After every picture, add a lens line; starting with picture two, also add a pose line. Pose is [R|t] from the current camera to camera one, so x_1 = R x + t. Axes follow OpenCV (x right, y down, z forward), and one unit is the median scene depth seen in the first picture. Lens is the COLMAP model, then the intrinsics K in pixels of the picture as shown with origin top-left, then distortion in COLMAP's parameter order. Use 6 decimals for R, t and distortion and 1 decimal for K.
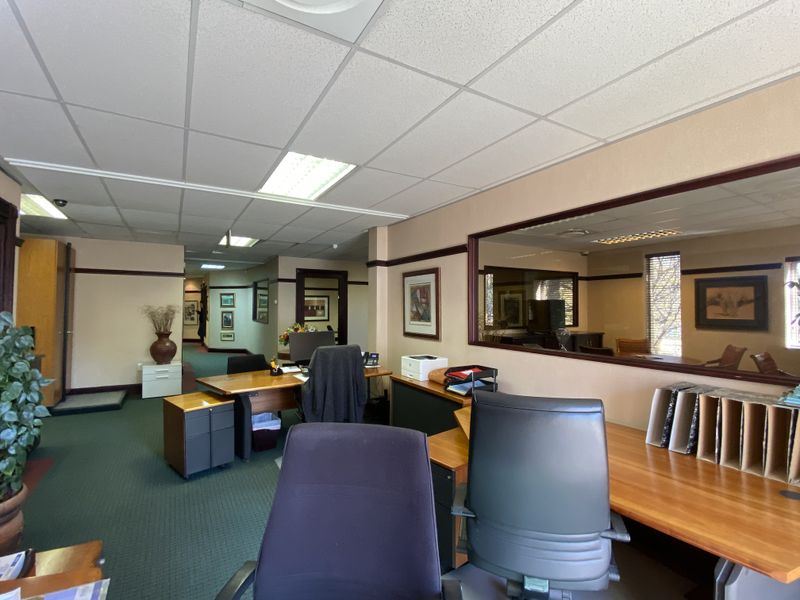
lens RADIAL K [[376.2, 0, 397.0], [0, 376.2, 301.1], [0, 0, 1]] dist [0.051148, -0.045813]
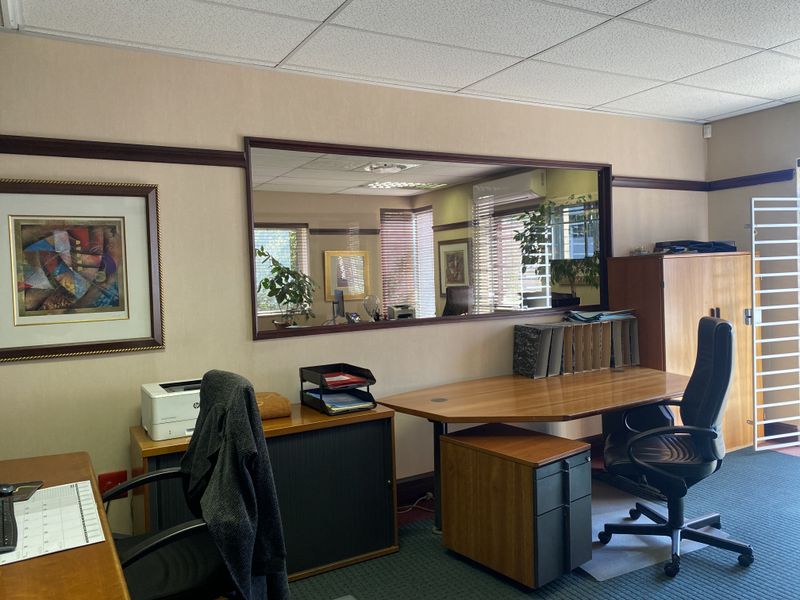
lens RADIAL K [[631.4, 0, 400.0], [0, 631.4, 300.0], [0, 0, 1]] dist [0.000893, 0.000199]
pose [[0.018039, -0.060078, 0.998031, -0.576115], [0.005056, 0.998186, 0.059996, 0.002645], [-0.999824, 0.003964, 0.018310, 0.623542]]
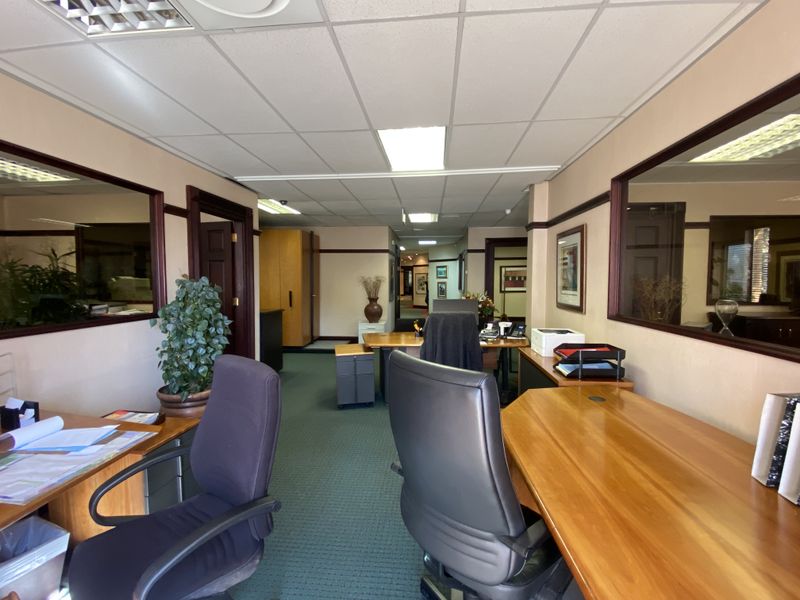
lens RADIAL K [[376.2, 0, 397.0], [0, 376.2, 301.1], [0, 0, 1]] dist [0.051148, -0.045813]
pose [[0.803454, 0.029406, -0.594640, 0.251951], [0.013840, 0.997587, 0.068032, 0.013815], [0.595206, -0.062890, 0.801109, 0.075470]]
